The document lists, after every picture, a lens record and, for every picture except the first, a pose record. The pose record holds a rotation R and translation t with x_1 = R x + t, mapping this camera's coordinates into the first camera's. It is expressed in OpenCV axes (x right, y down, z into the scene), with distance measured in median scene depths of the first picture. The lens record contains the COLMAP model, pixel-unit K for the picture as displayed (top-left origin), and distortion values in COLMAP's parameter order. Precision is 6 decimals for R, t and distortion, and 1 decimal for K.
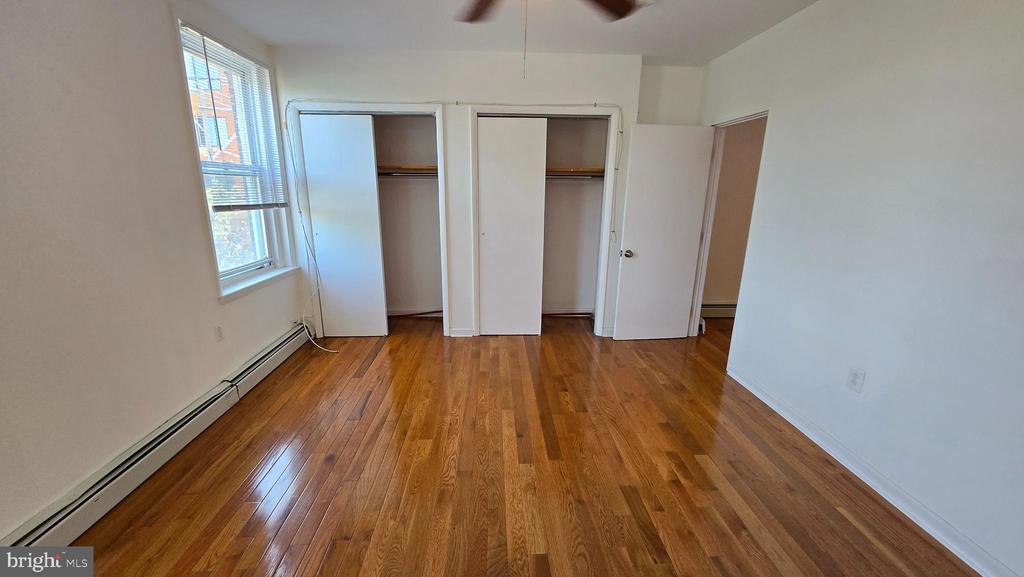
lens RADIAL K [[404.0, 0, 503.0], [0, 404.0, 289.4], [0, 0, 1]] dist [-0.005988, -0.001051]
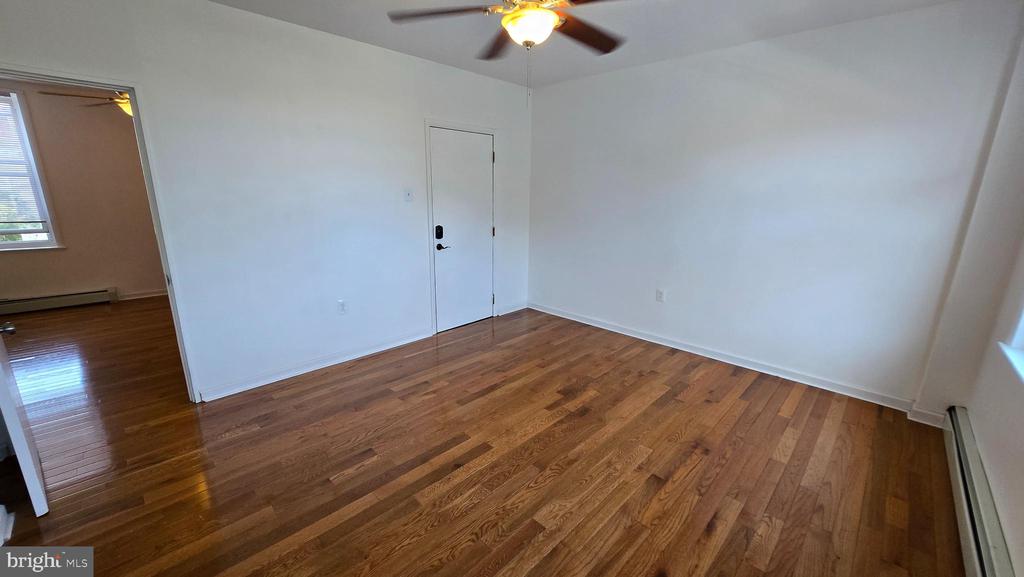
lens RADIAL K [[404.0, 0, 506.1], [0, 404.0, 289.4], [0, 0, 1]] dist [-0.005988, -0.001051]
pose [[-0.692077, -0.193118, 0.695511, -0.622974], [0.158009, 0.899645, 0.407027, -0.365364], [-0.704317, 0.391591, -0.592109, 1.385849]]
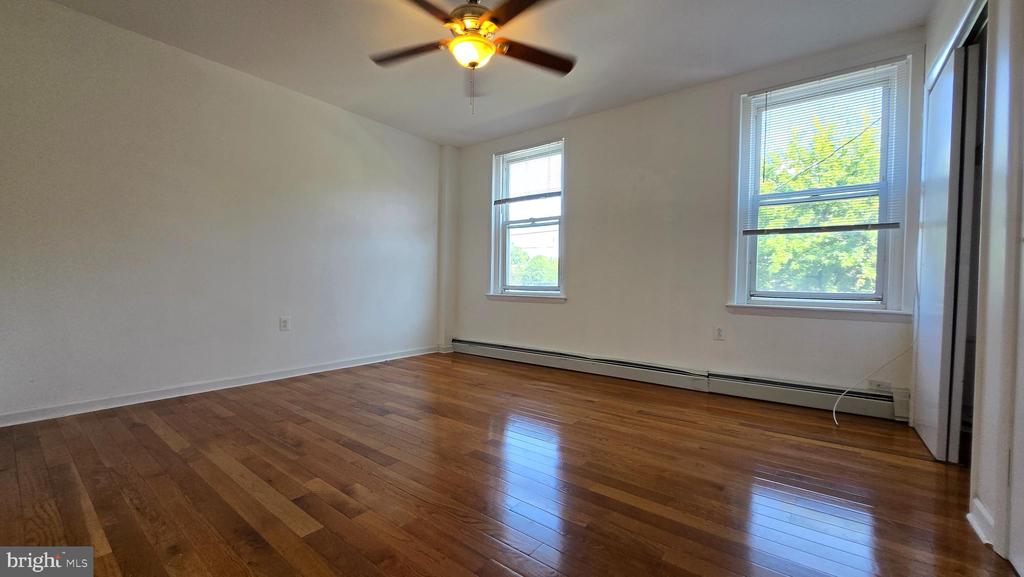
lens RADIAL K [[404.0, 0, 506.7], [0, 404.0, 288.8], [0, 0, 1]] dist [-0.005988, -0.001051]
pose [[-0.638314, -0.002262, -0.769773, 0.771582], [-0.203900, 0.964773, 0.166244, -0.111630], [0.742280, 0.263073, -0.616289, 1.495486]]
